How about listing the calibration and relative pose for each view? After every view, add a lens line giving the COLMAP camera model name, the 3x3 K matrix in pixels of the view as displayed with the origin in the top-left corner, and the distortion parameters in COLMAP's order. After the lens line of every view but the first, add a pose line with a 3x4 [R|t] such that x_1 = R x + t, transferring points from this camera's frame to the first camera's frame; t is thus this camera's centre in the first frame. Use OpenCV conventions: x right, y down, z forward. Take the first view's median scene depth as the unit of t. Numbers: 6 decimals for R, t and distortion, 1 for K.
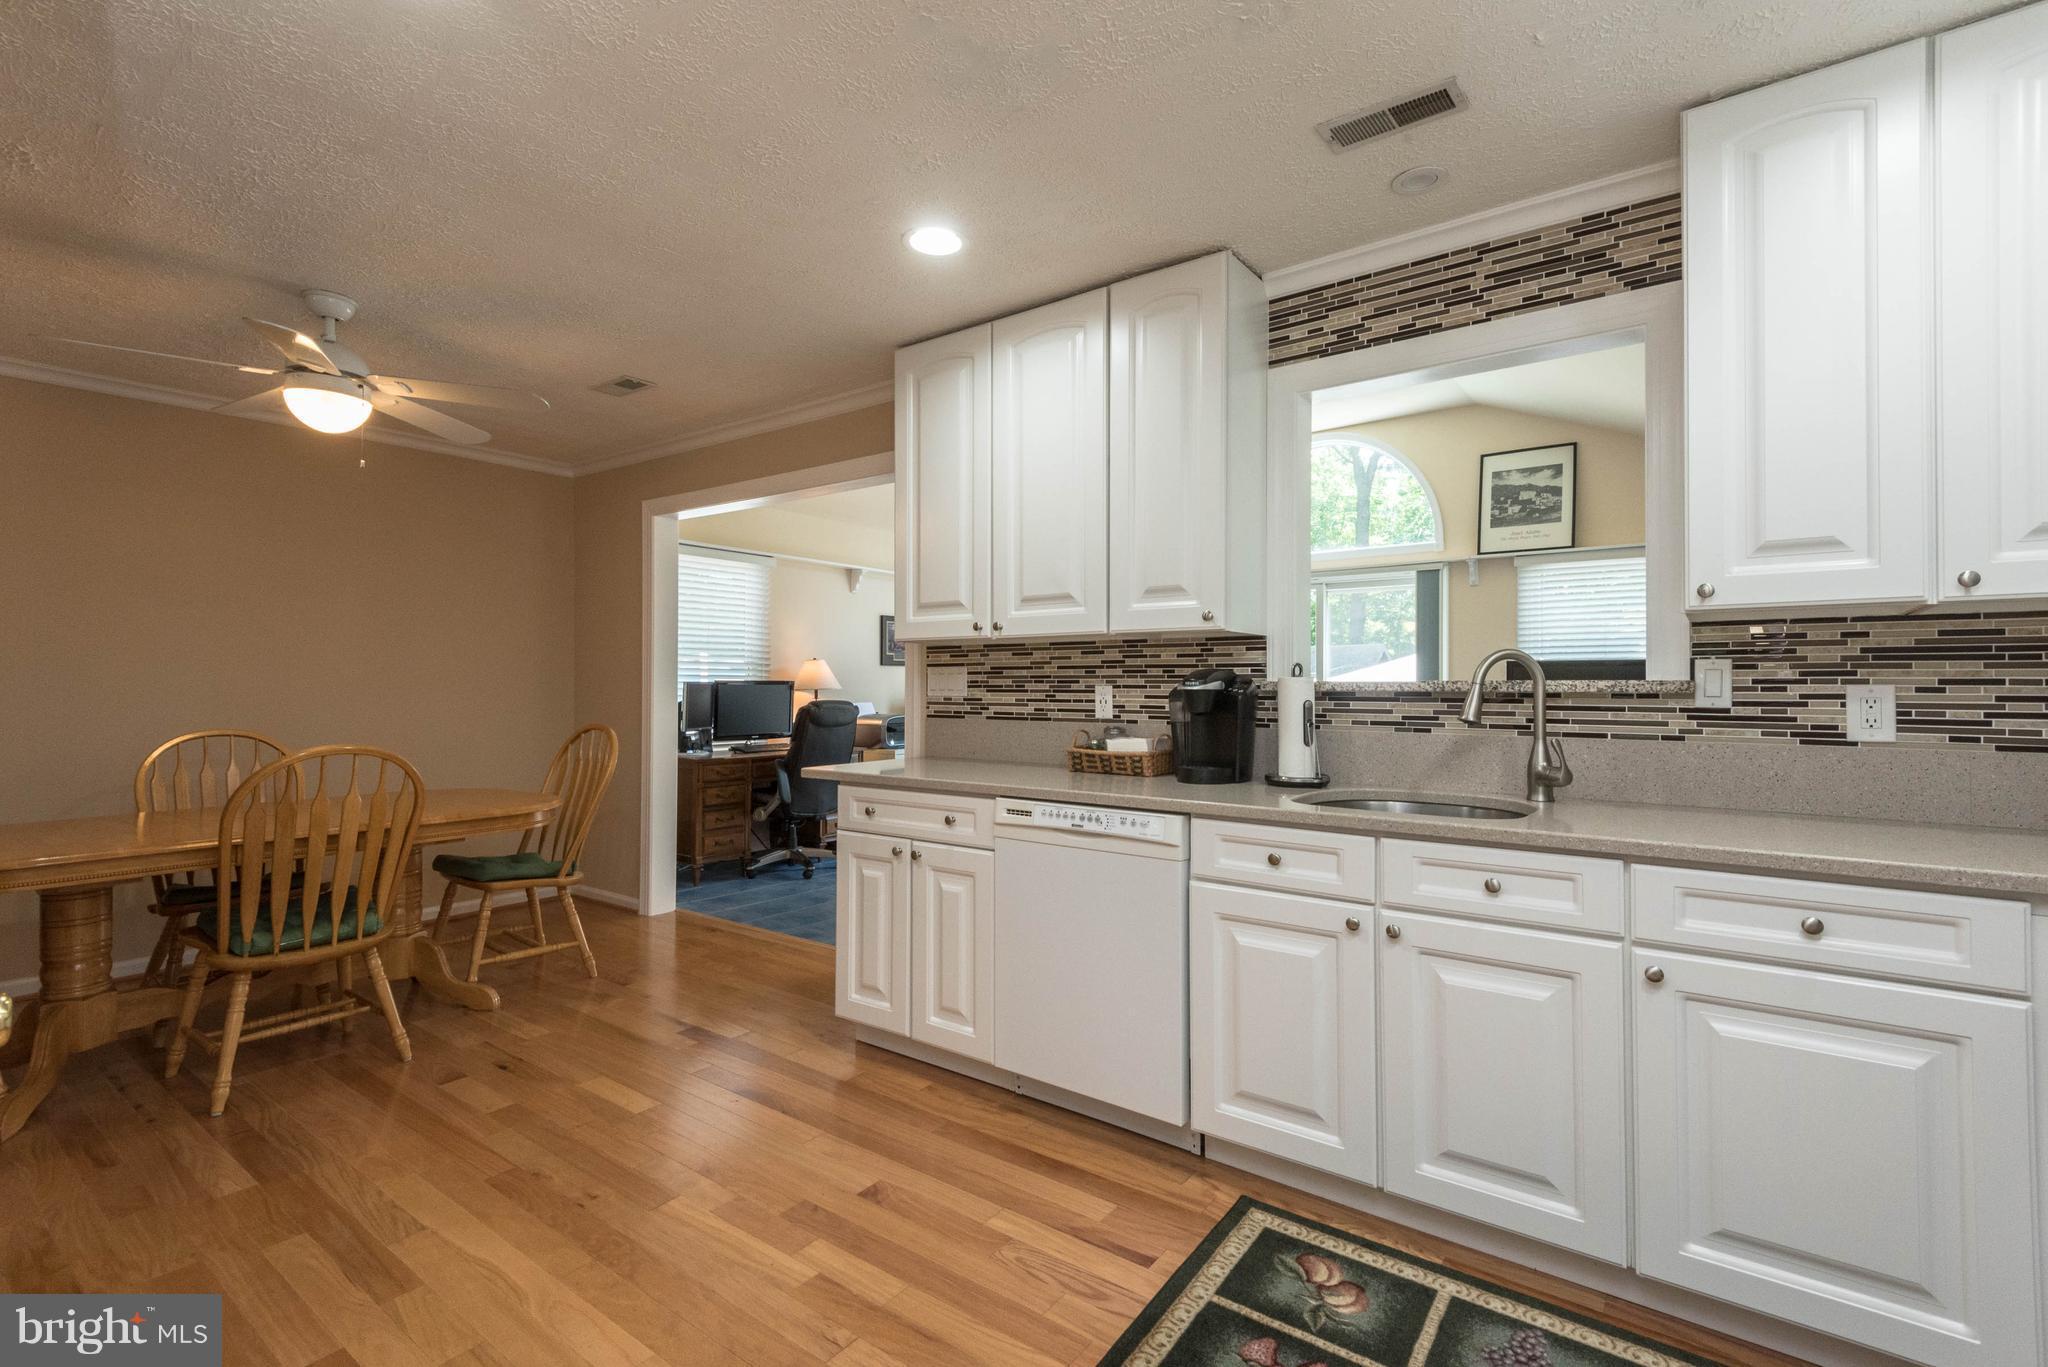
lens RADIAL K [[936.6, 0, 1035.9], [0, 936.6, 676.9], [0, 0, 1]] dist [0.040664, -0.016890]
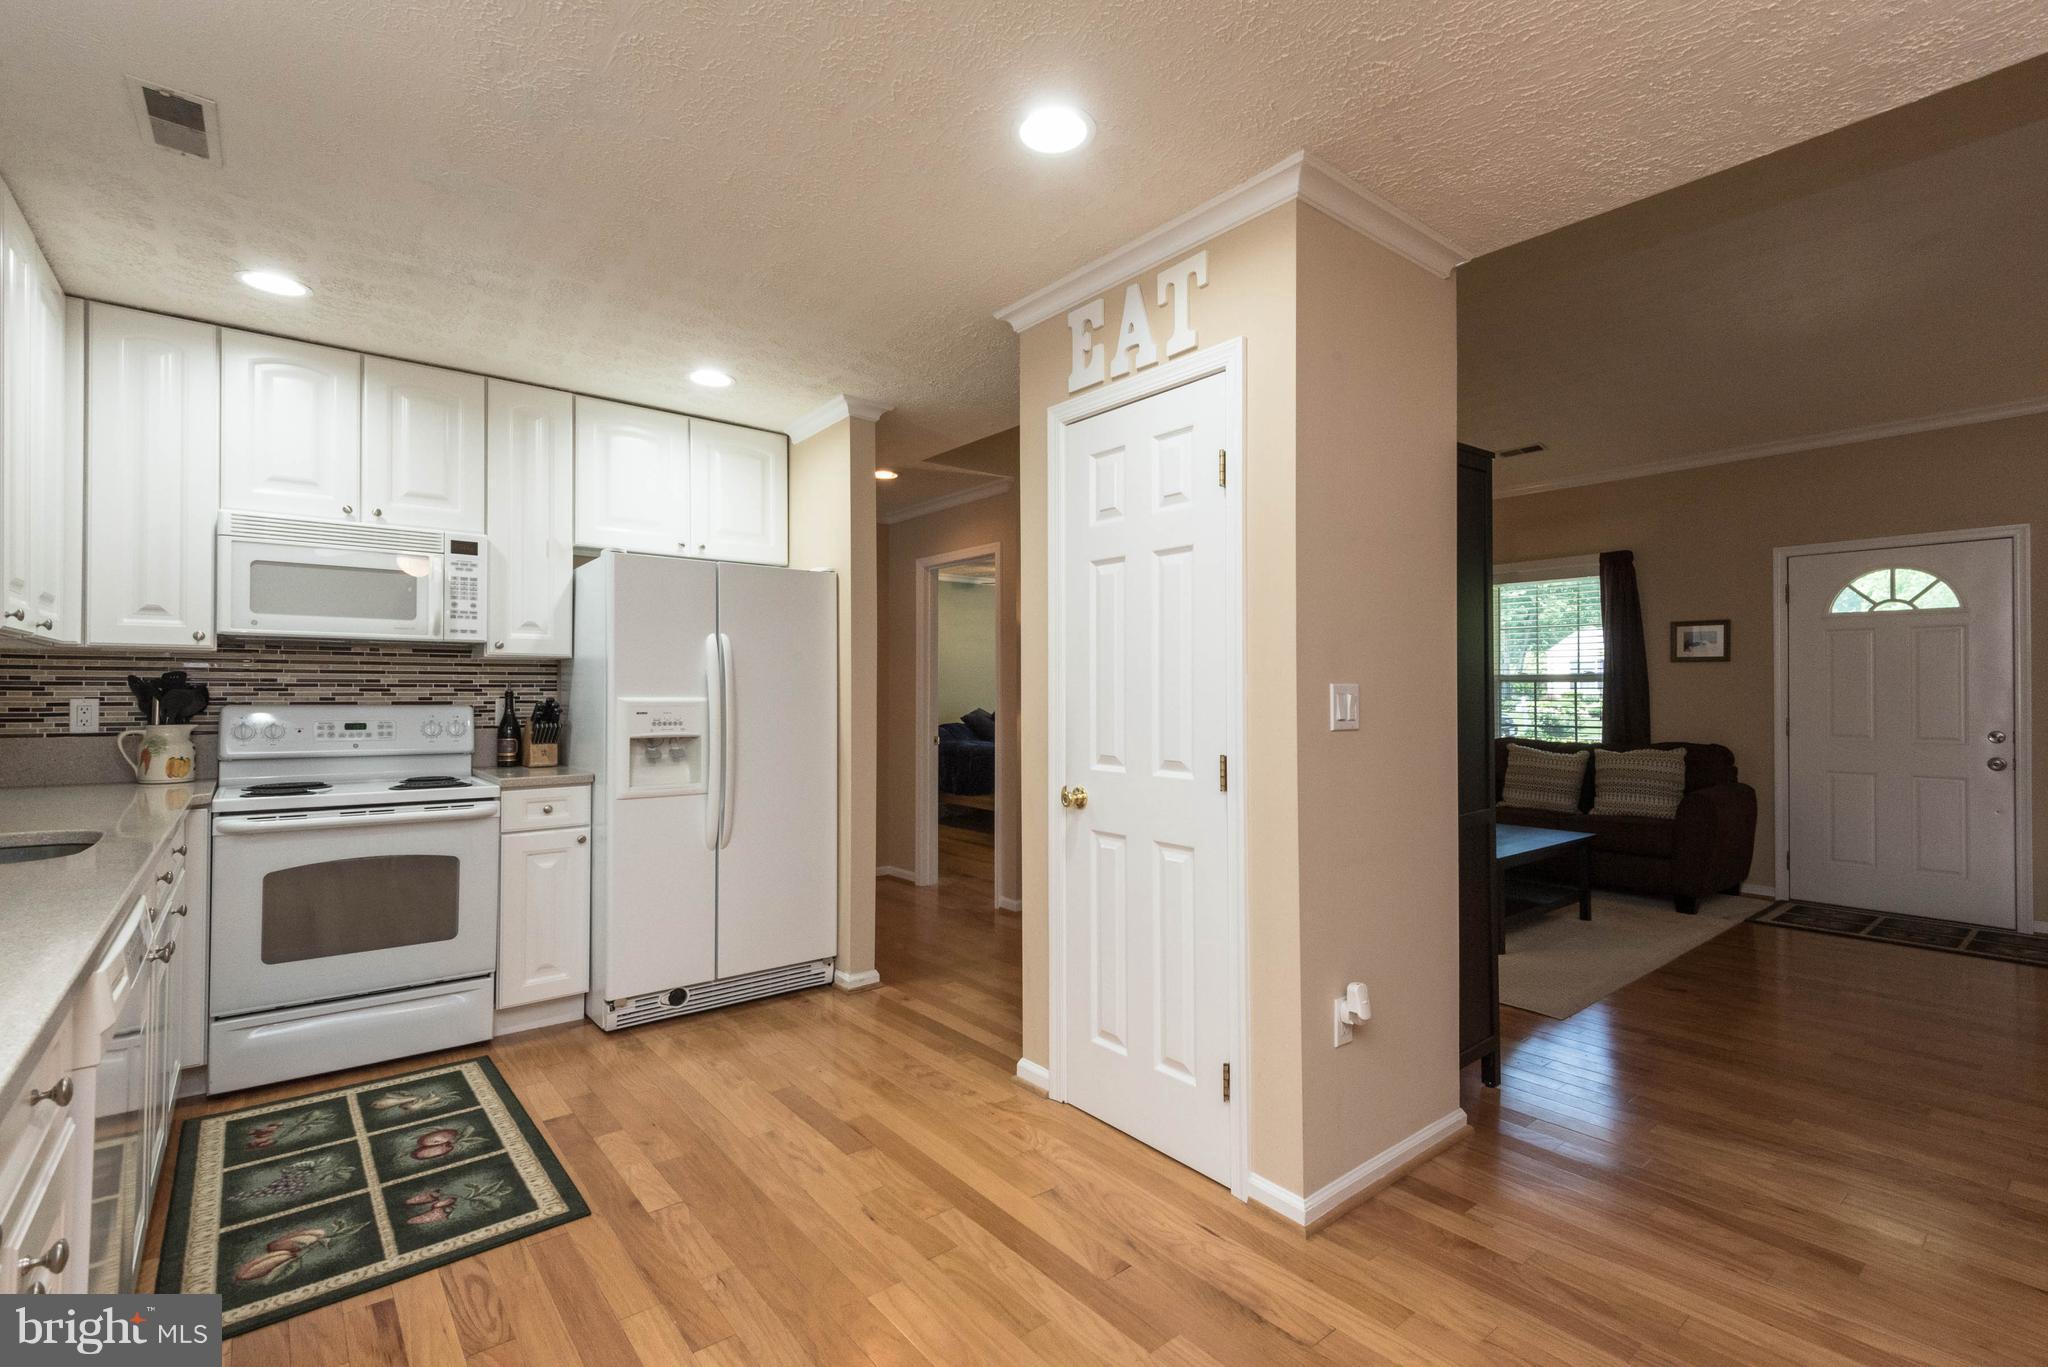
lens RADIAL K [[936.6, 0, 1035.9], [0, 936.6, 676.9], [0, 0, 1]] dist [0.040664, -0.016890]
pose [[-0.970923, 0.001196, 0.239390, -0.562987], [-0.005737, 0.999584, -0.028262, 0.007851], [-0.239324, -0.028813, -0.970512, 1.346866]]
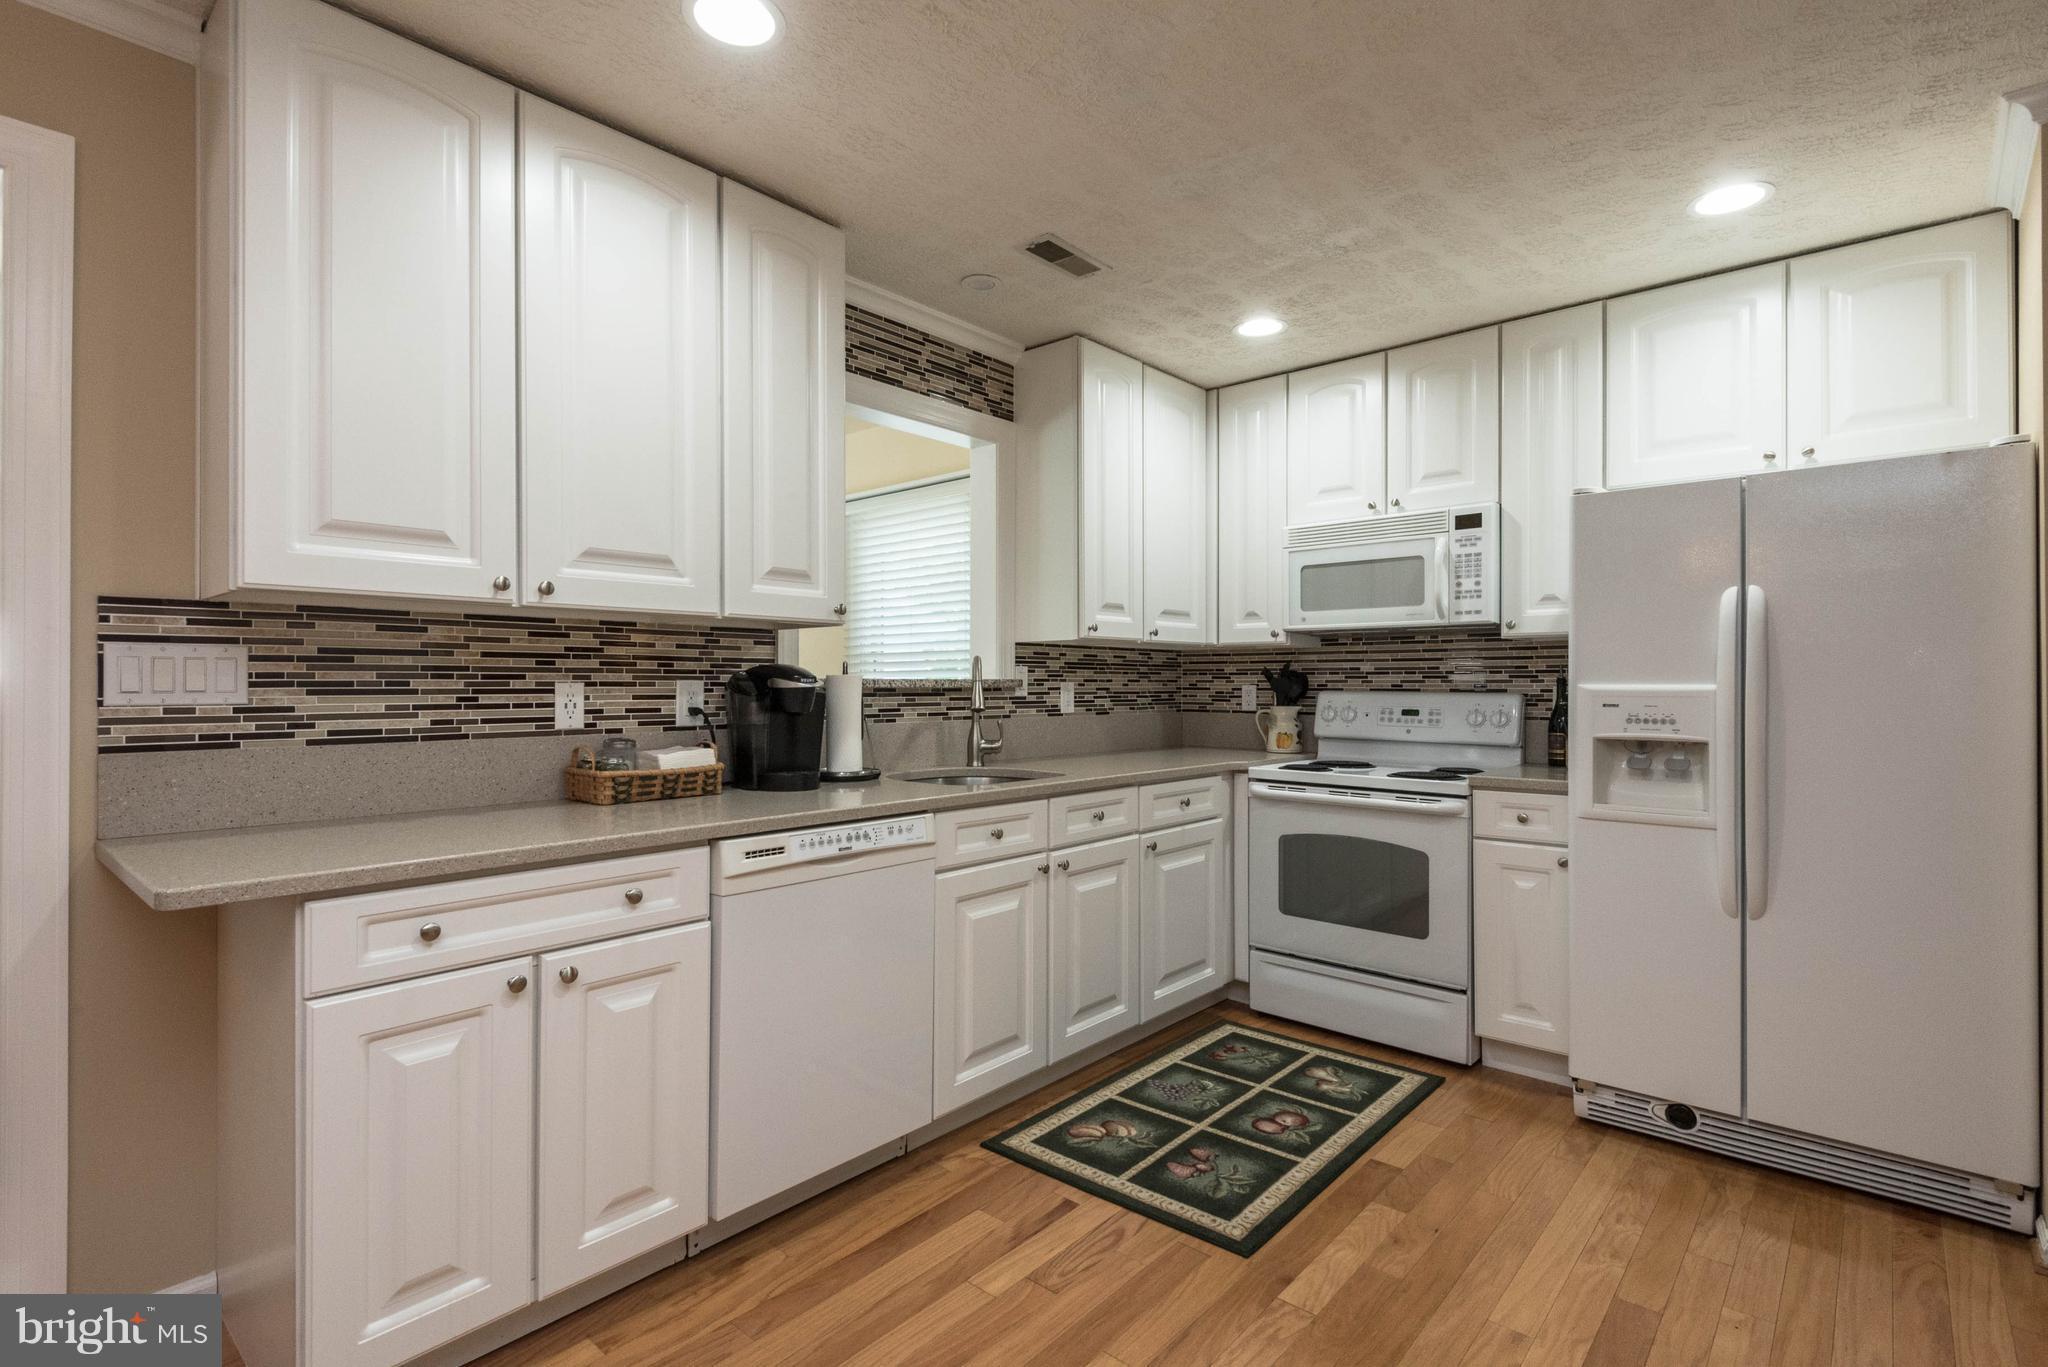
lens RADIAL K [[977.3, 0, 1009.8], [0, 977.3, 677.3], [0, 0, 1]] dist [0.039080, -0.019330]
pose [[0.084719, 0.004669, 0.996394, -0.778816], [-0.010447, 0.999938, -0.003797, 0.005619], [-0.996350, -0.010088, 0.084762, 0.735341]]
